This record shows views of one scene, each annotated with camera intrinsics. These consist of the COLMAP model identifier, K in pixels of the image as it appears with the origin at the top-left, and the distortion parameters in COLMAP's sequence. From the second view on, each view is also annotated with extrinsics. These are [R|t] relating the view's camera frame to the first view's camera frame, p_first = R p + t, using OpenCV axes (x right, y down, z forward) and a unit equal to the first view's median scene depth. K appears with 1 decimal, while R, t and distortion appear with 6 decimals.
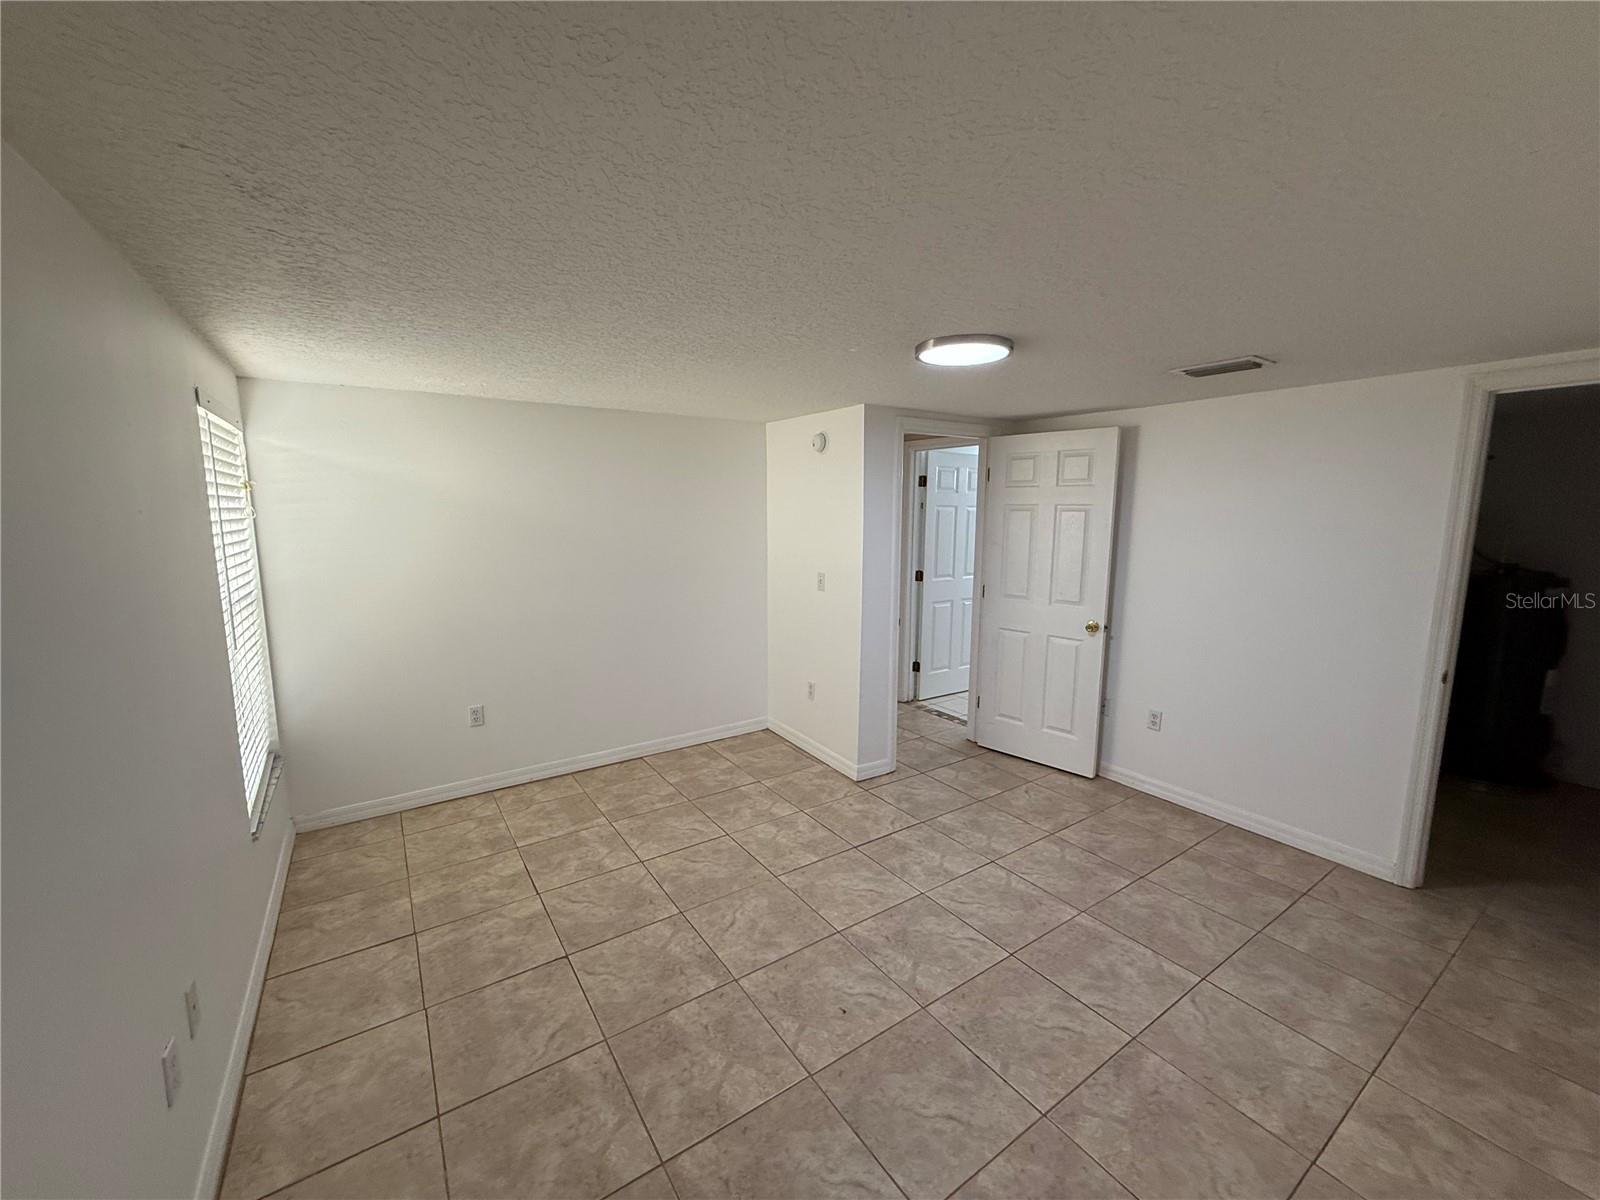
lens RADIAL K [[639.0, 0, 795.5], [0, 639.0, 598.9], [0, 0, 1]] dist [0.000497, -0.000458]
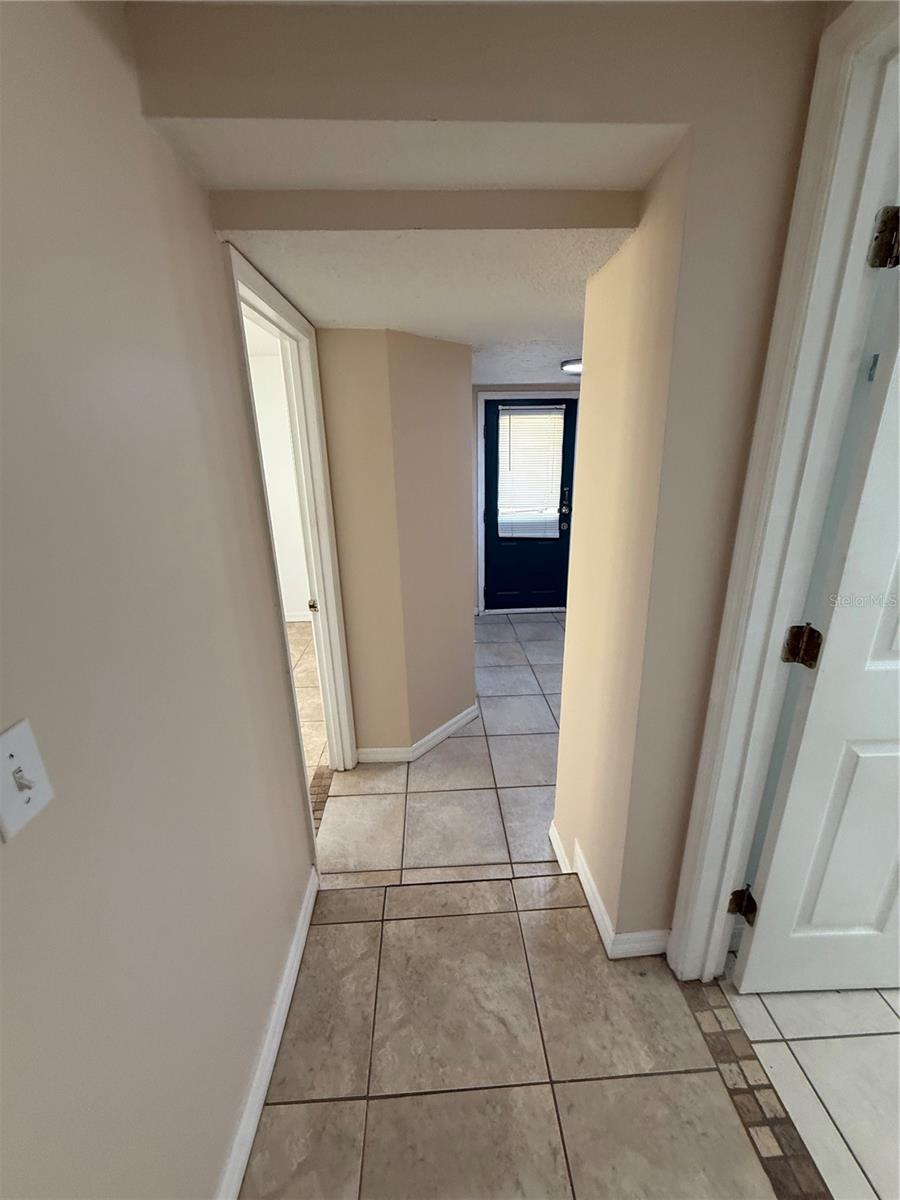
lens RADIAL K [[479.3, 0, 449.3], [0, 479.3, 595.3], [0, 0, 1]] dist [0.000497, -0.000458]
pose [[0.853618, 0.138638, -0.502111, 0.290084], [-0.047998, 0.980765, 0.189200, -0.154253], [0.518684, -0.137405, 0.843853, 1.326754]]
